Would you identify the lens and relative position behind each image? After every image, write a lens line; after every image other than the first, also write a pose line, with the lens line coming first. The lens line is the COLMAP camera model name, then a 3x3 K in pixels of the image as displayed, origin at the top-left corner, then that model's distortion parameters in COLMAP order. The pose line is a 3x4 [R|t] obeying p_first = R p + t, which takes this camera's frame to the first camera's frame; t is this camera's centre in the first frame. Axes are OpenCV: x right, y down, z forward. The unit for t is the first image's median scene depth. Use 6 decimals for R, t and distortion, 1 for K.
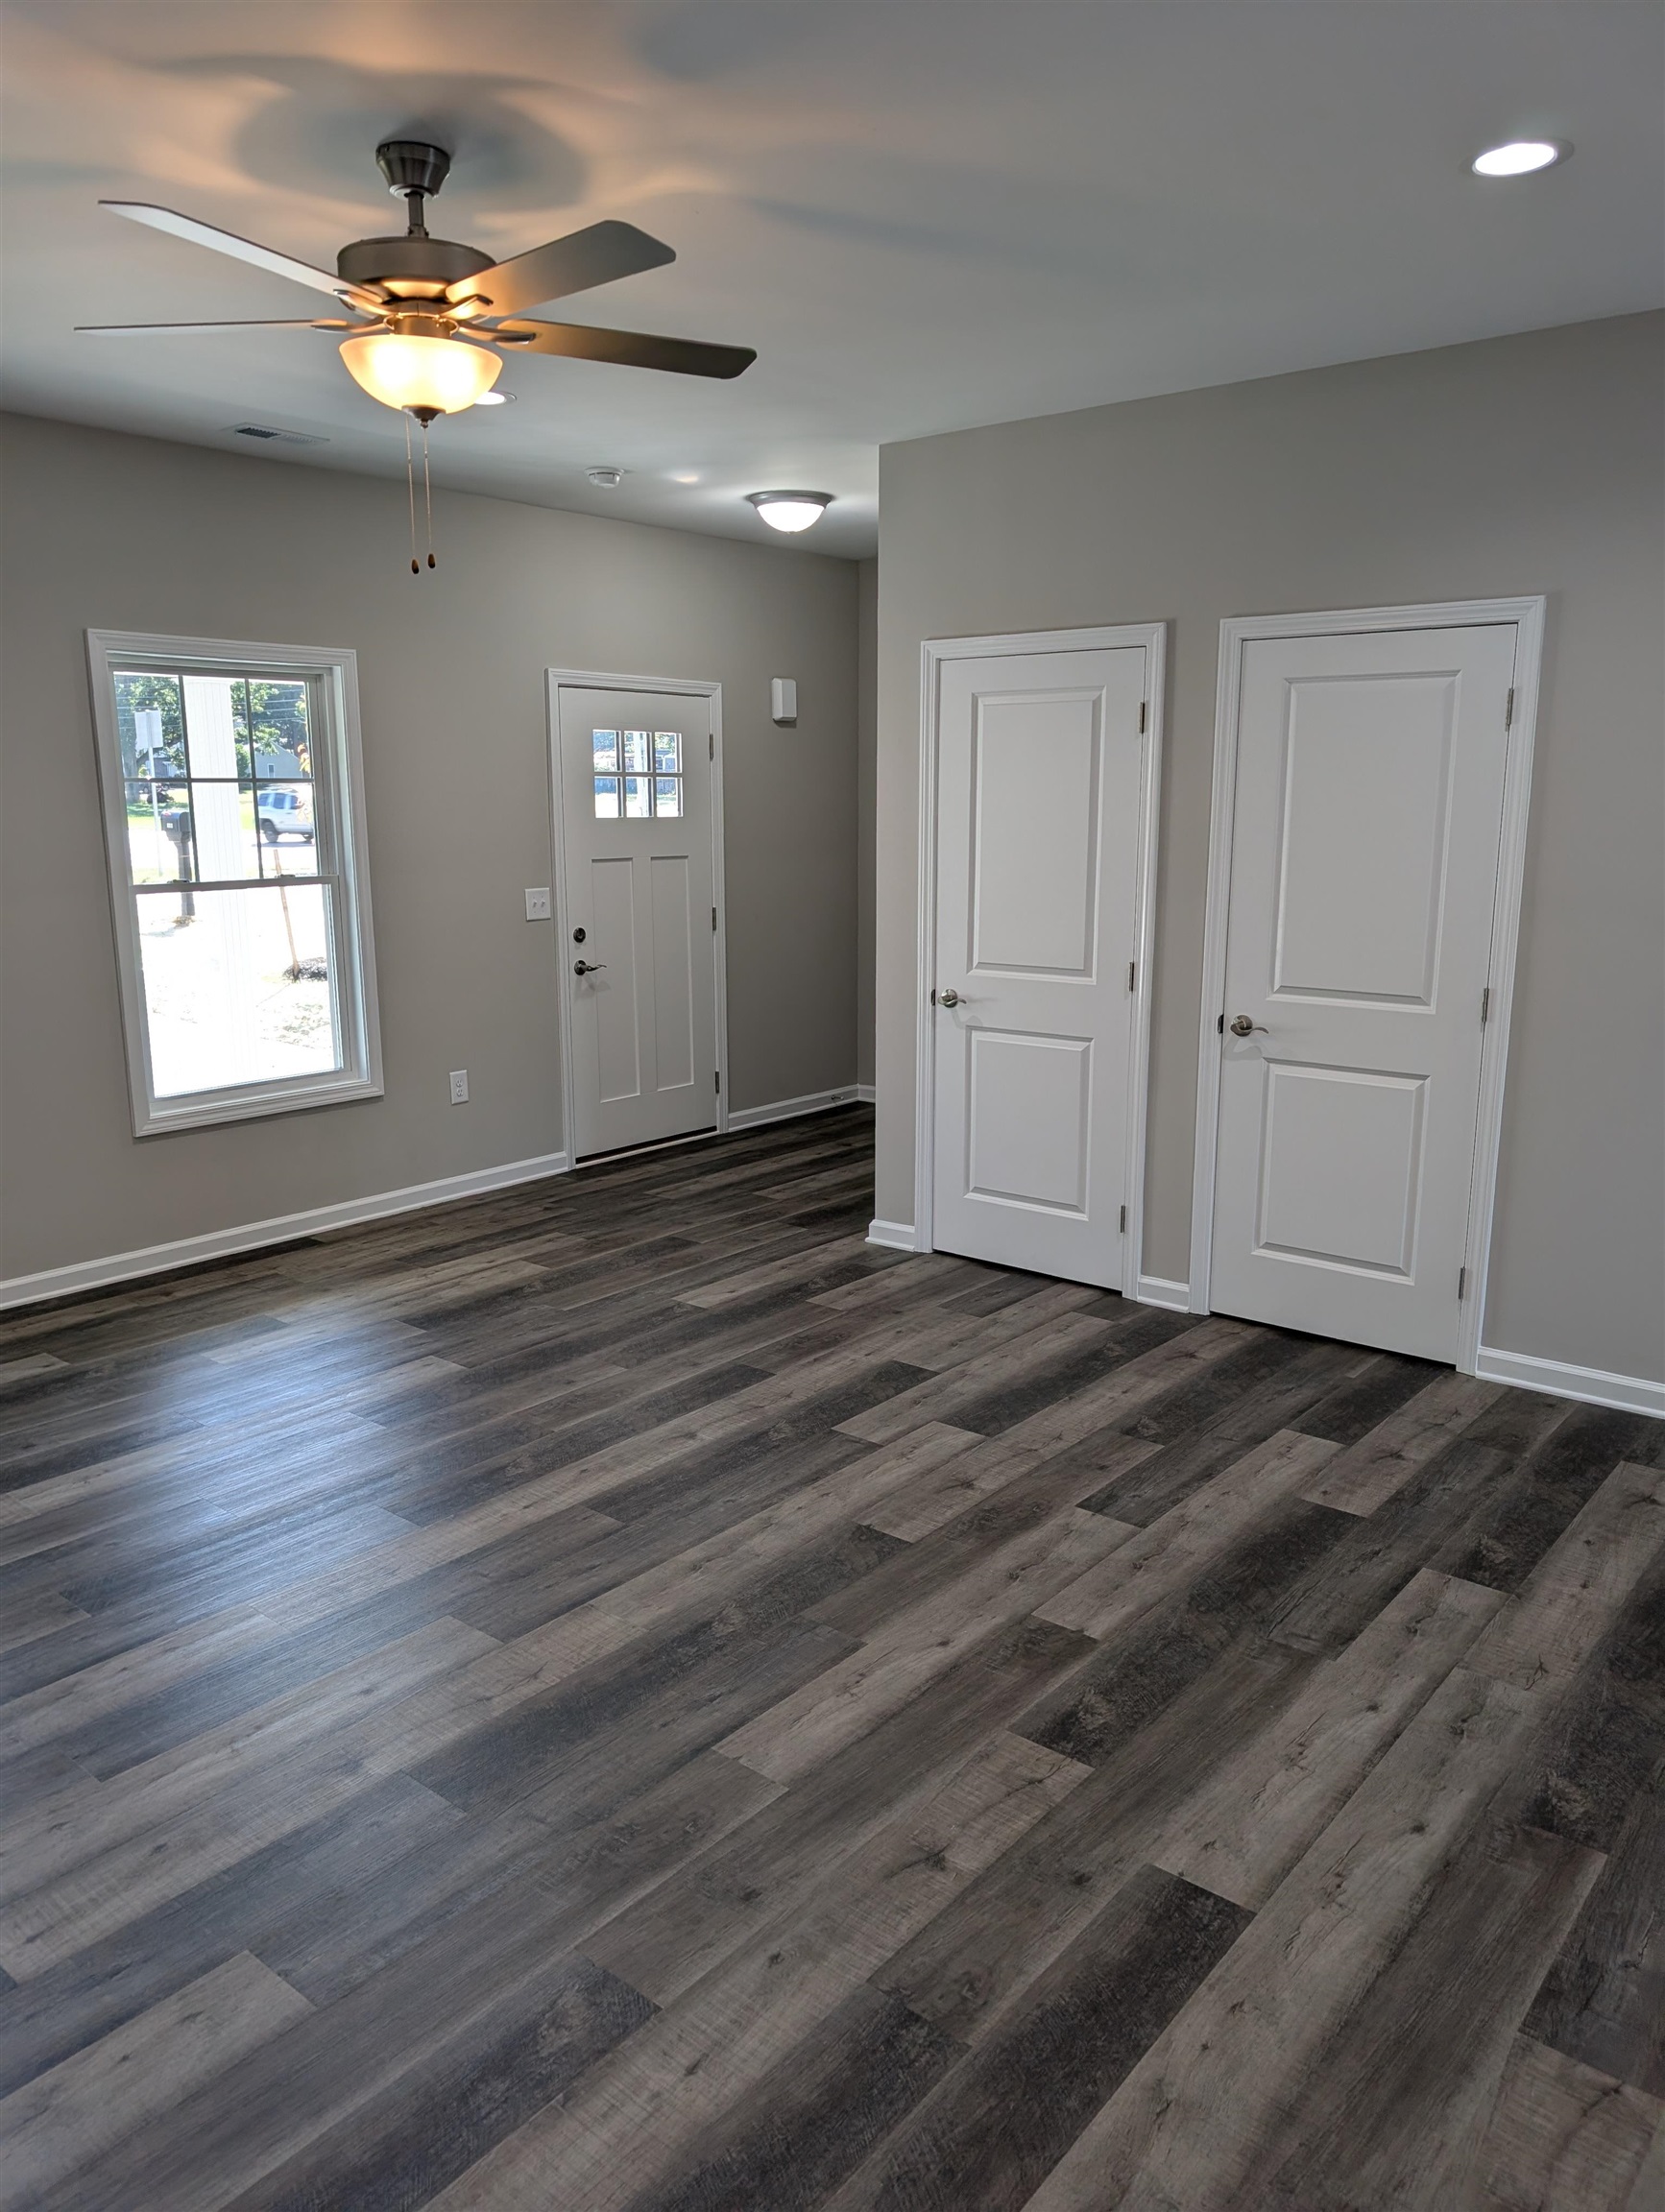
lens RADIAL K [[1569.0, 0, 825.6], [0, 1569.0, 1107.8], [0, 0, 1]] dist [-0.002154, -0.000722]
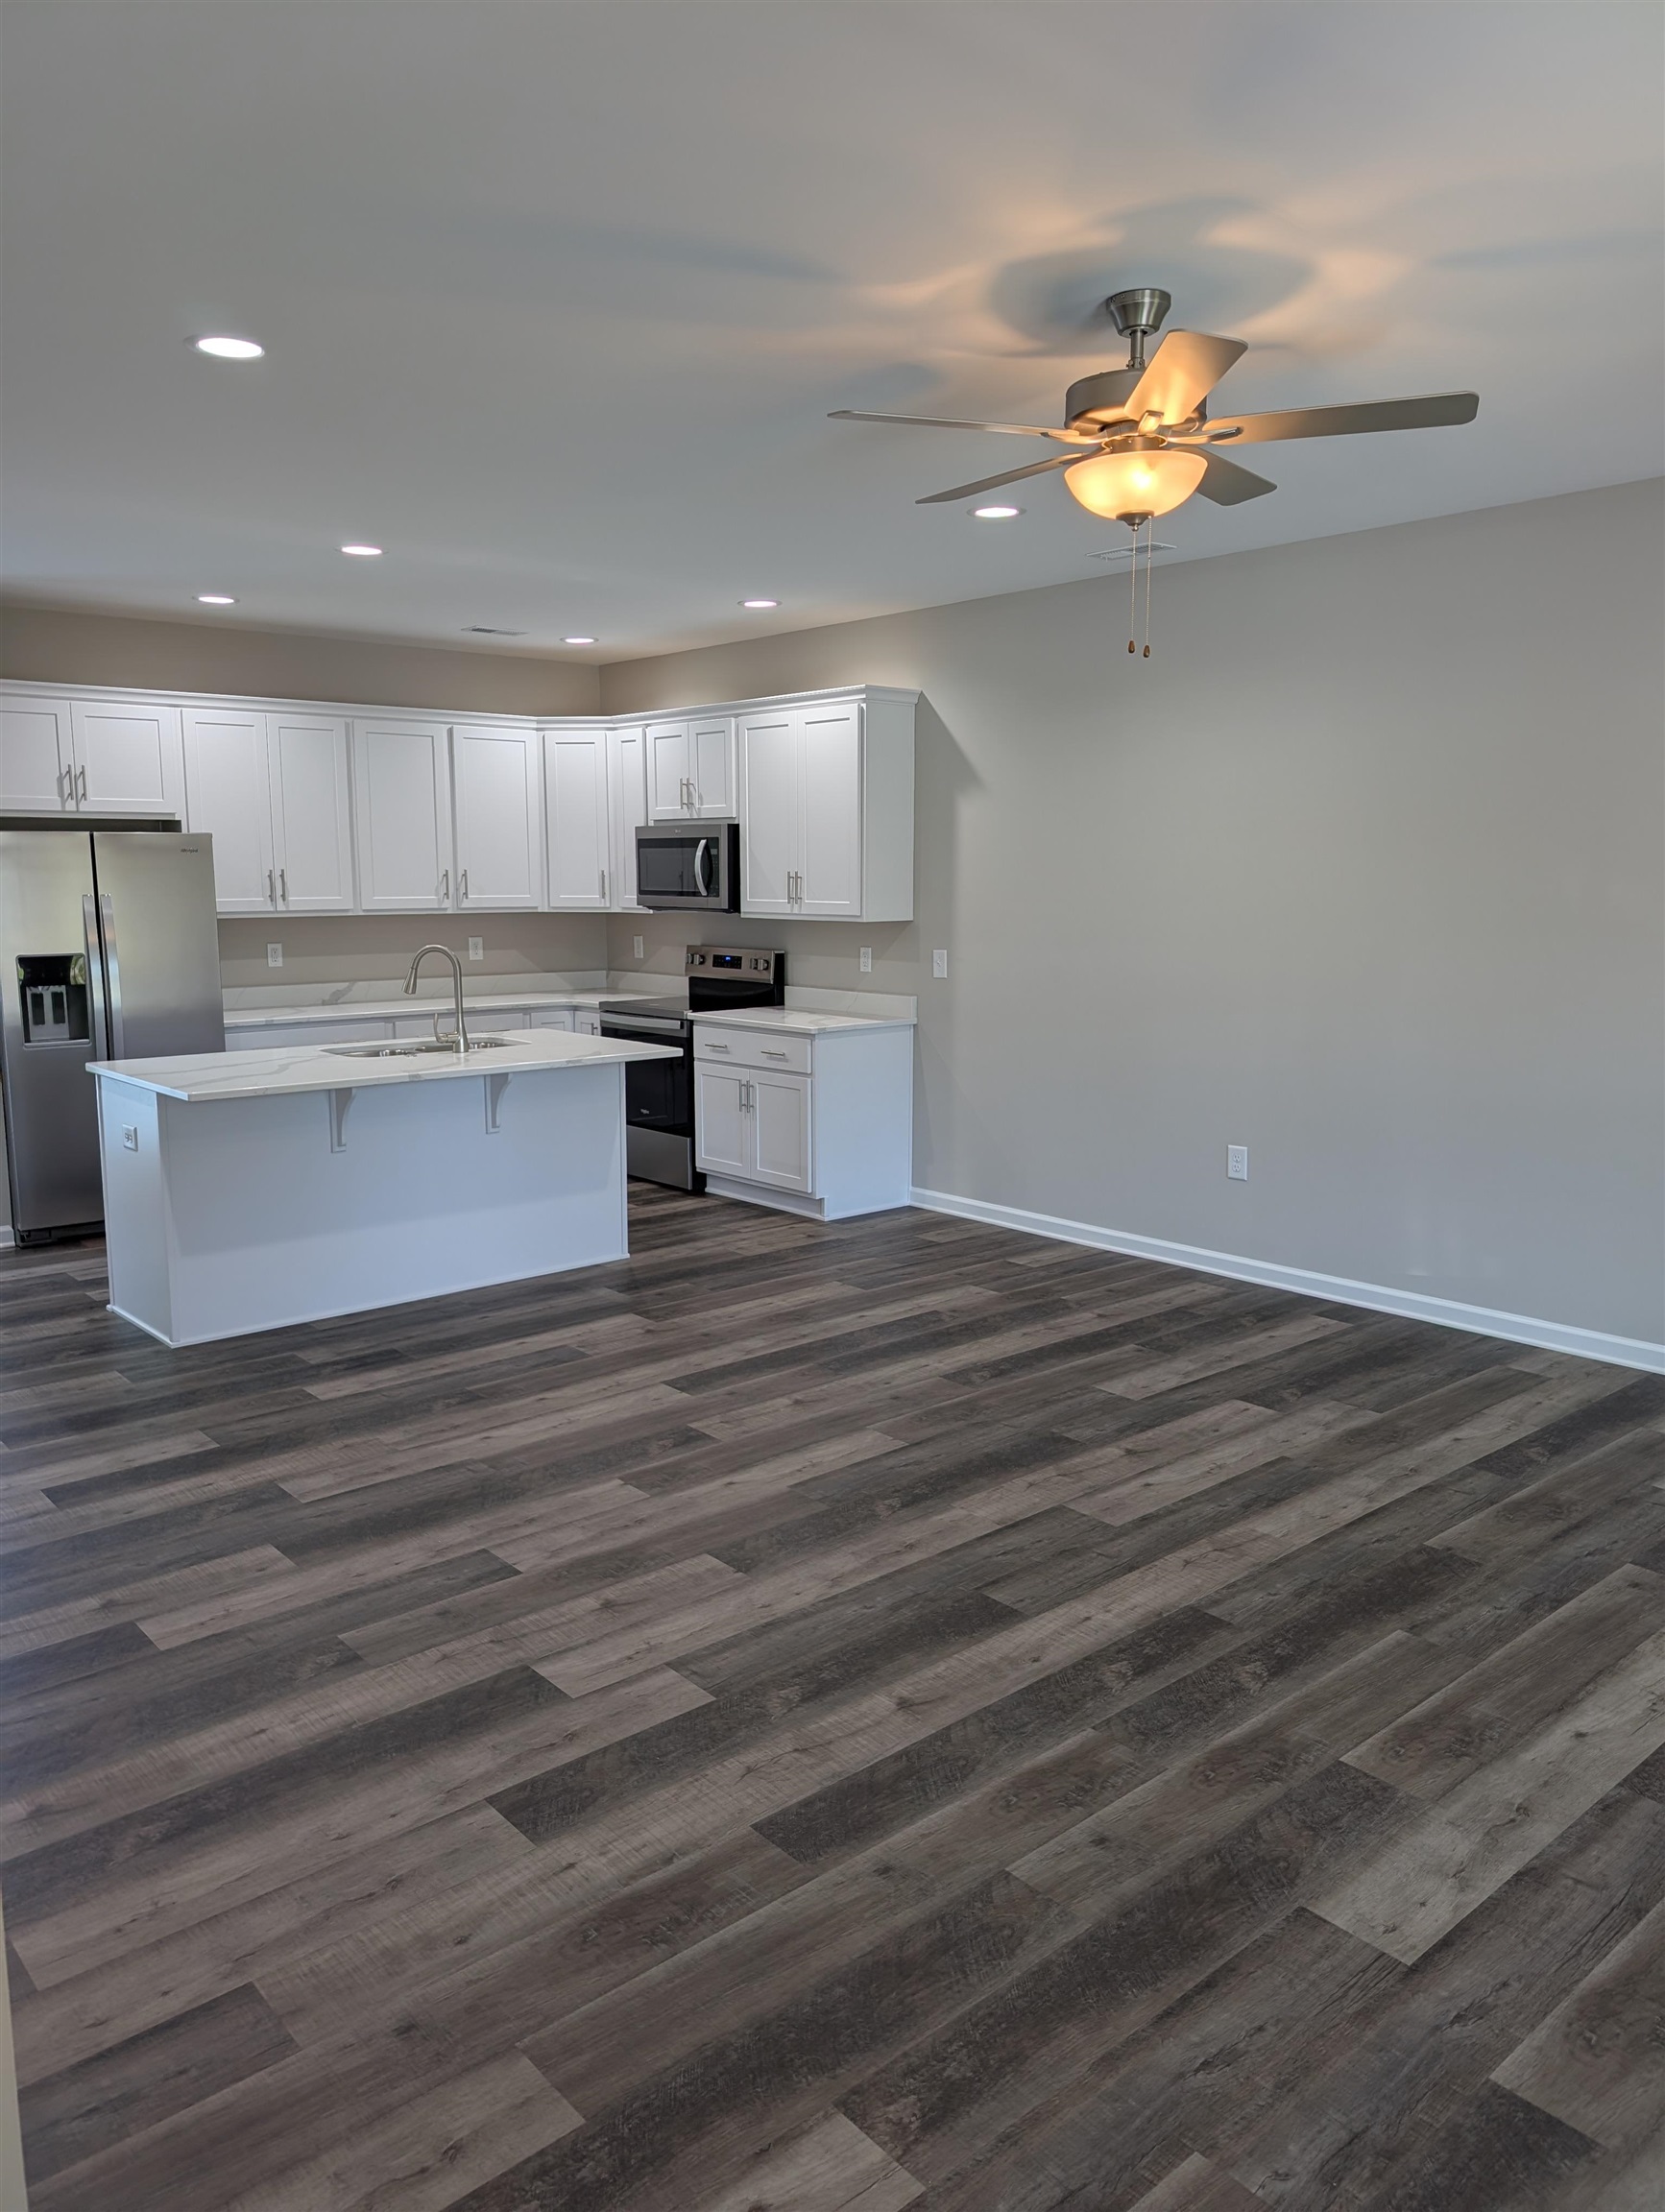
lens RADIAL K [[1569.0, 0, 828.3], [0, 1569.0, 1106.3], [0, 0, 1]] dist [-0.002154, -0.000722]
pose [[-0.985996, -0.019471, 0.165627, -0.189899], [0.038349, 0.940073, 0.338811, -0.352605], [-0.162298, 0.340418, -0.926162, 1.804381]]
